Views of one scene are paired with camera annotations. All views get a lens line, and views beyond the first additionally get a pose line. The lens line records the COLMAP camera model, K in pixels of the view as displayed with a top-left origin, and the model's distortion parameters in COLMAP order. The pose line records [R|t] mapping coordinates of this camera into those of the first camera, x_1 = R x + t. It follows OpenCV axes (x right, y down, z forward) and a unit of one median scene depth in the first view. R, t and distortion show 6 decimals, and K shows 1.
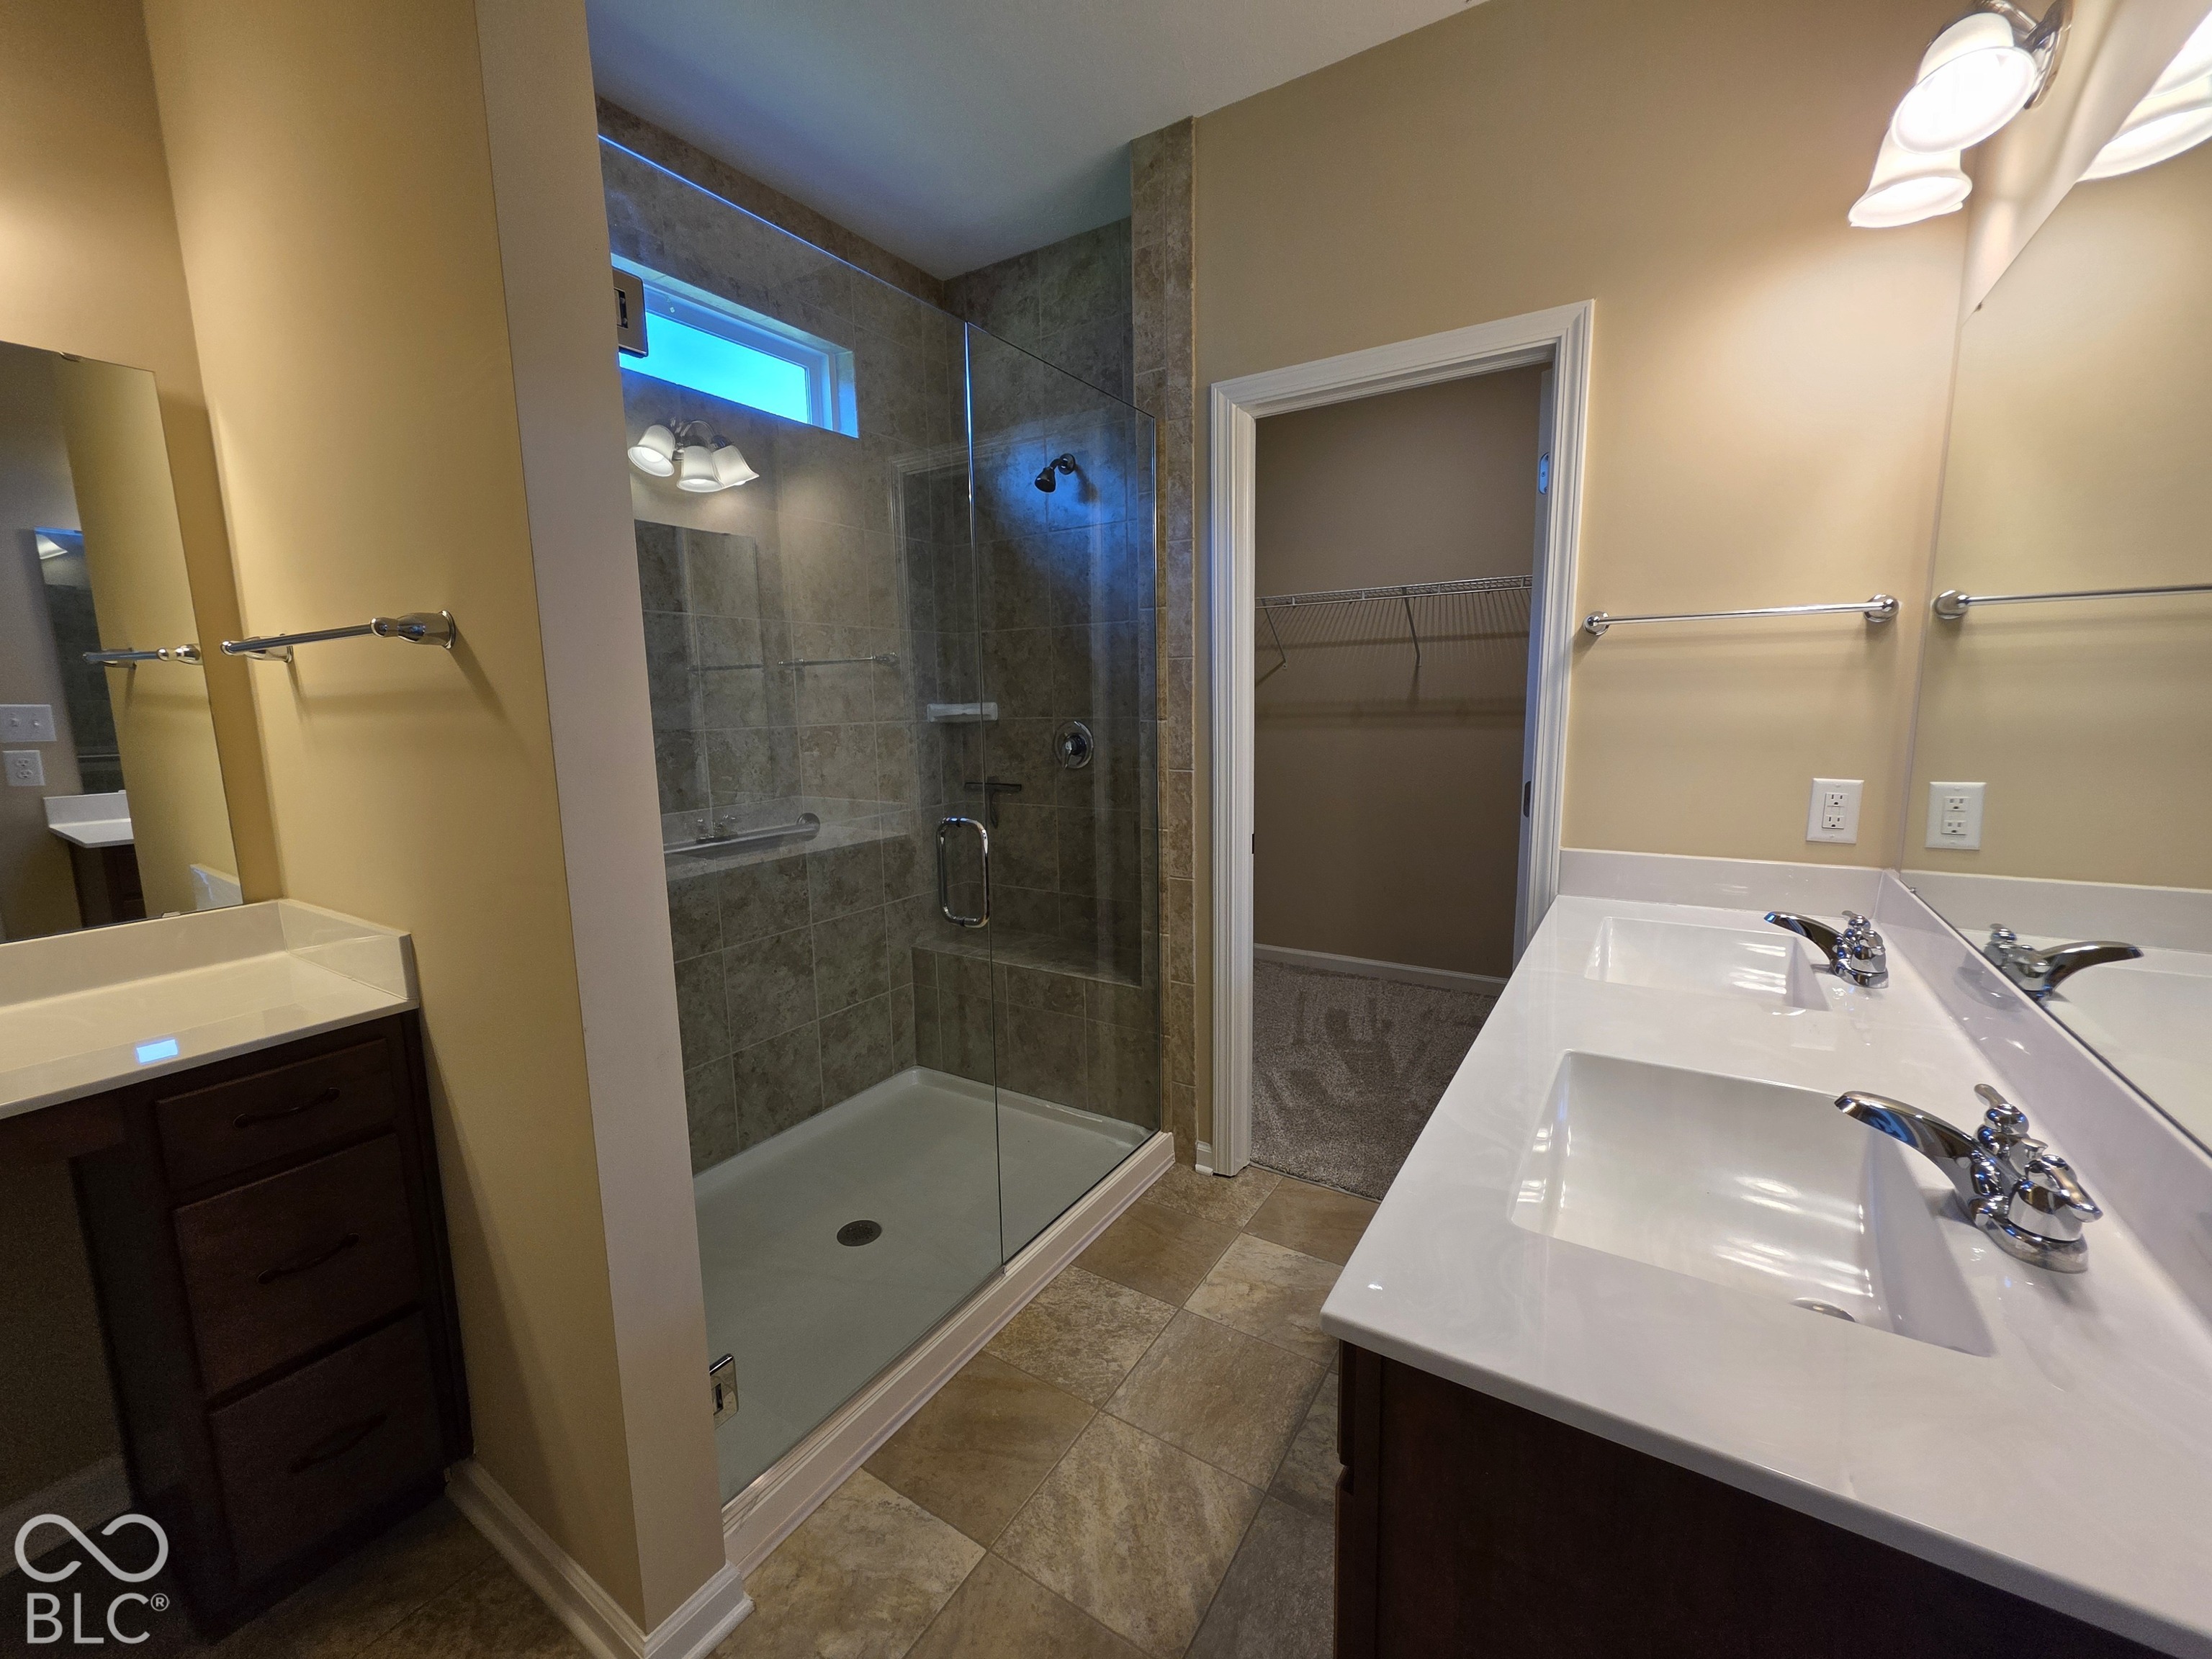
lens RADIAL K [[883.6, 0, 1104.1], [0, 883.6, 822.1], [0, 0, 1]] dist [0.001365, -0.000111]
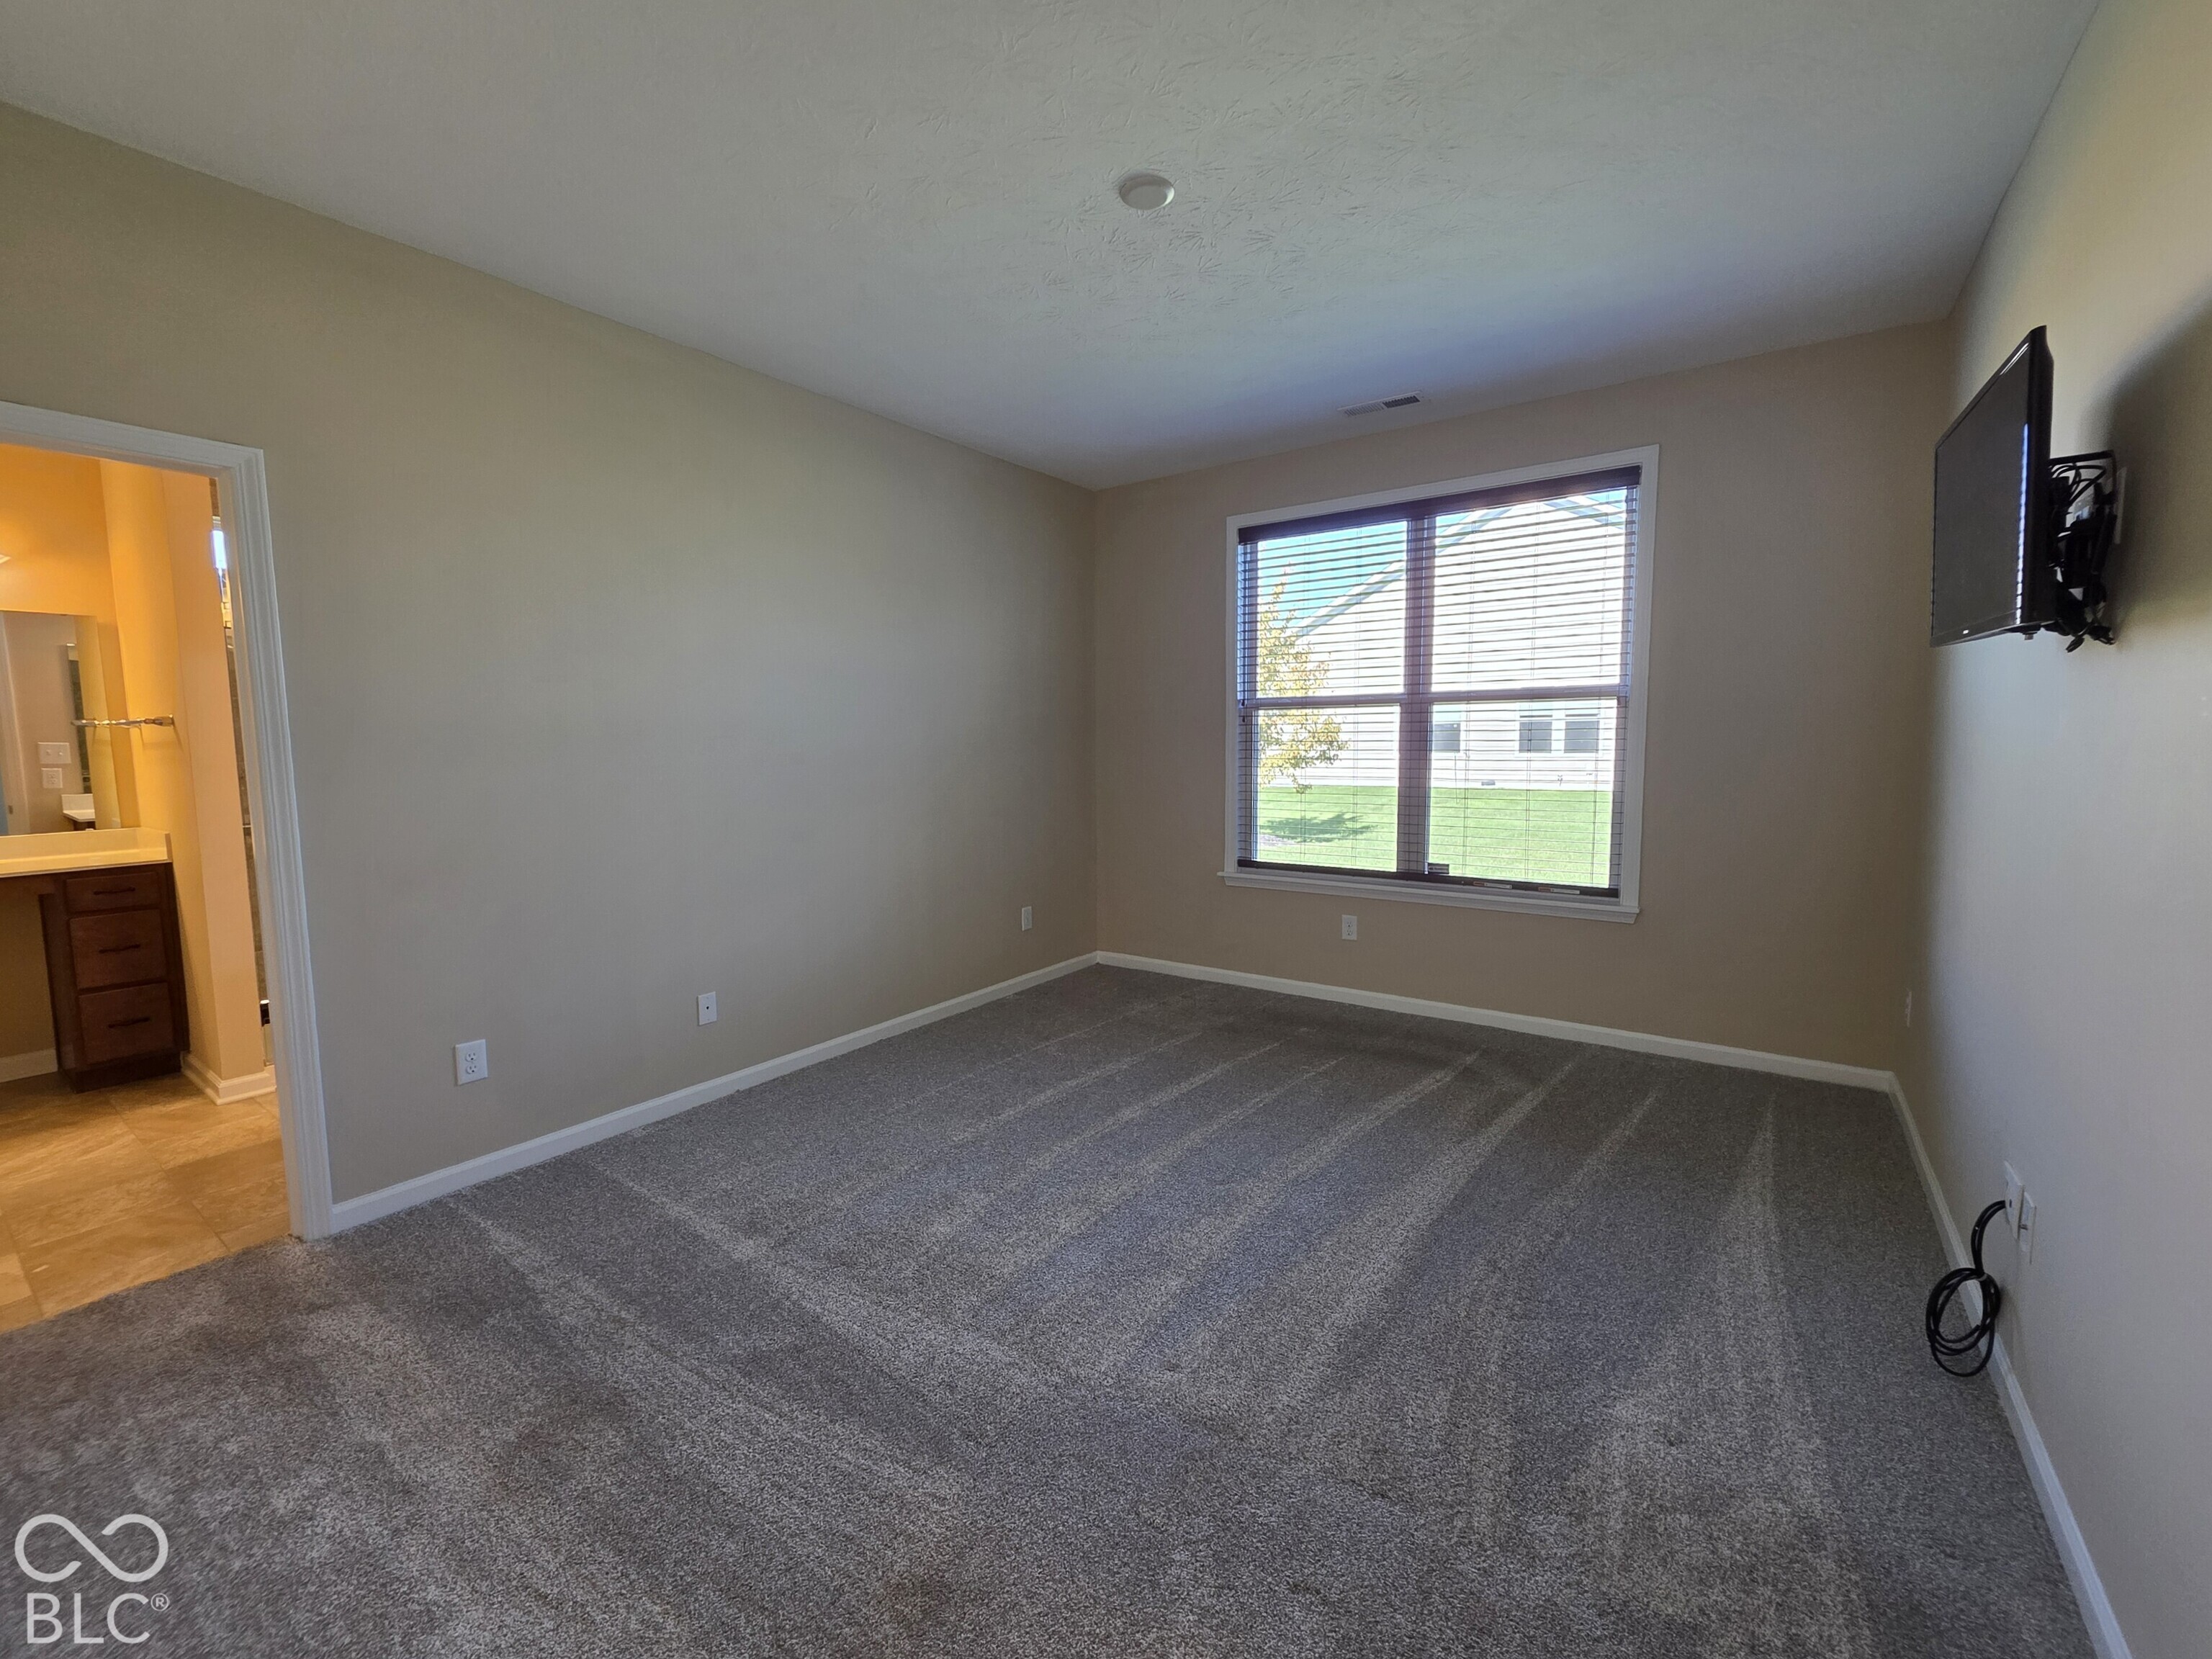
lens RADIAL K [[907.7, 0, 1089.0], [0, 907.7, 822.5], [0, 0, 1]] dist [0.011713, 0.000073]
pose [[0.998349, 0.010841, -0.056404, 1.217059], [-0.013348, 0.998931, -0.044260, 0.103480], [0.055863, 0.044940, 0.997427, -0.912099]]
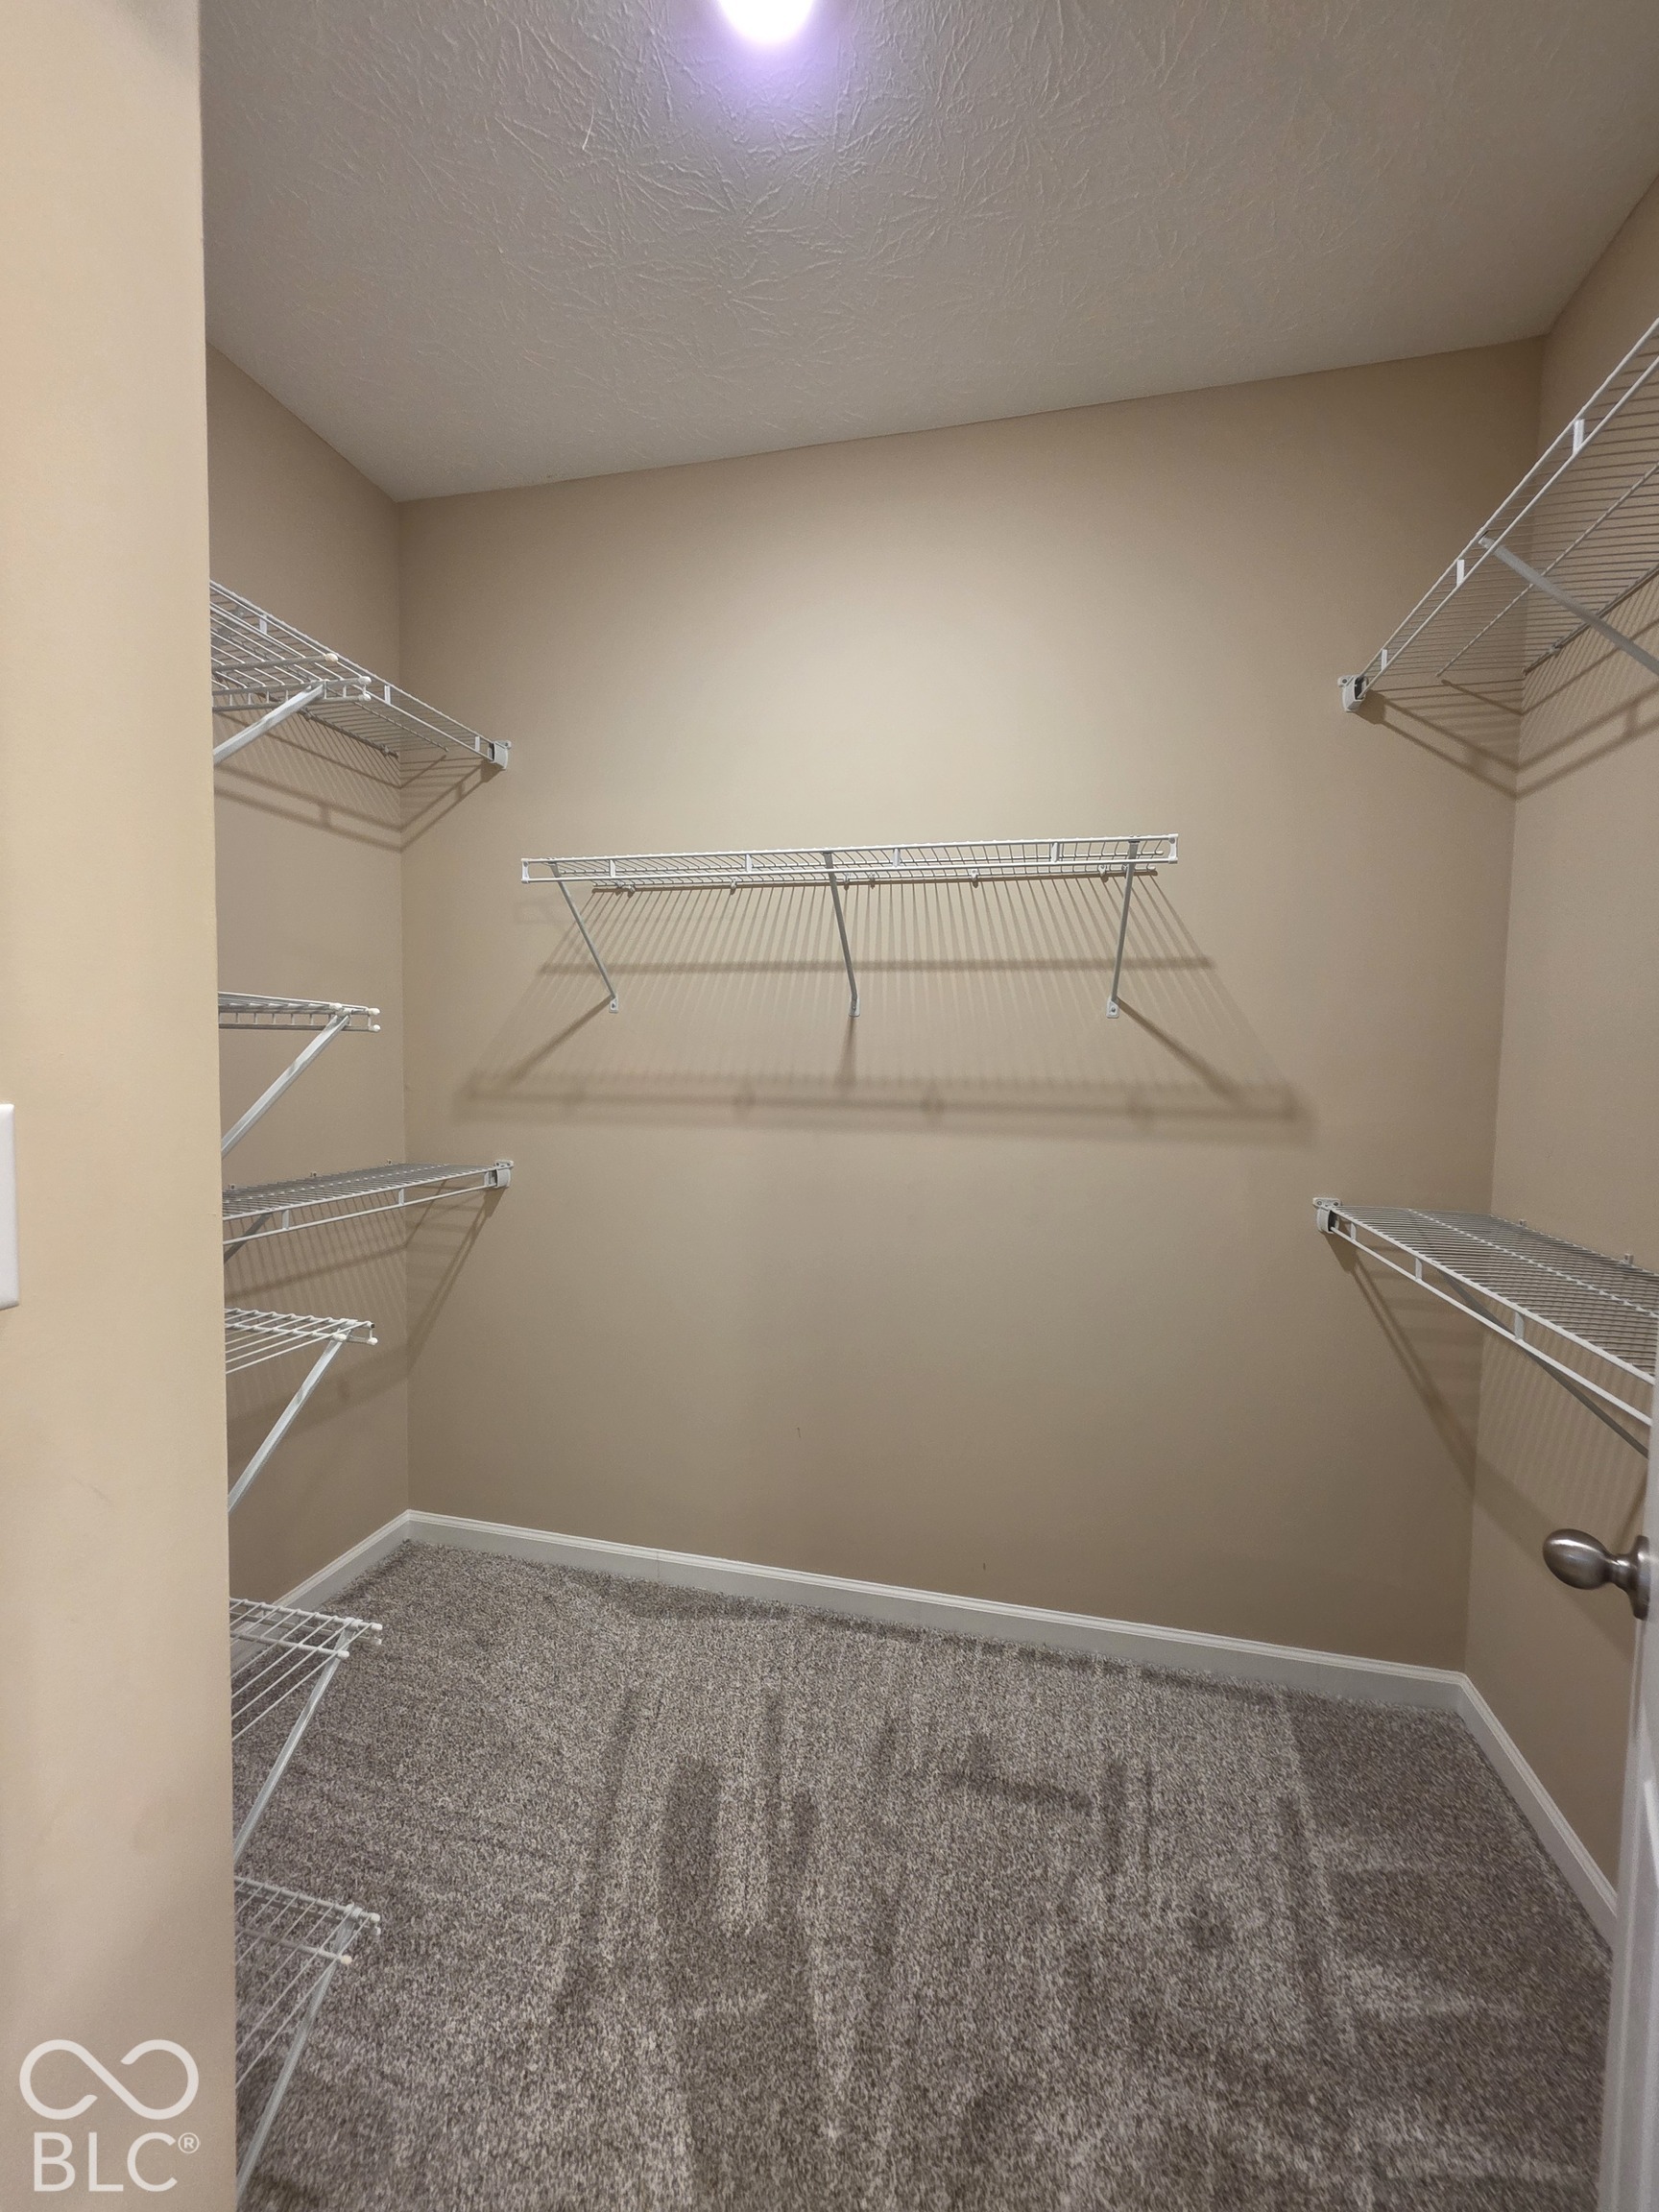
lens RADIAL K [[883.6, 0, 829.5], [0, 883.6, 1106.0], [0, 0, 1]] dist [0.001365, -0.000111]
pose [[0.945131, 0.017085, 0.326244, 0.277820], [0.011650, 0.996234, -0.085922, -0.125709], [-0.326483, 0.085008, 0.941373, 0.837194]]
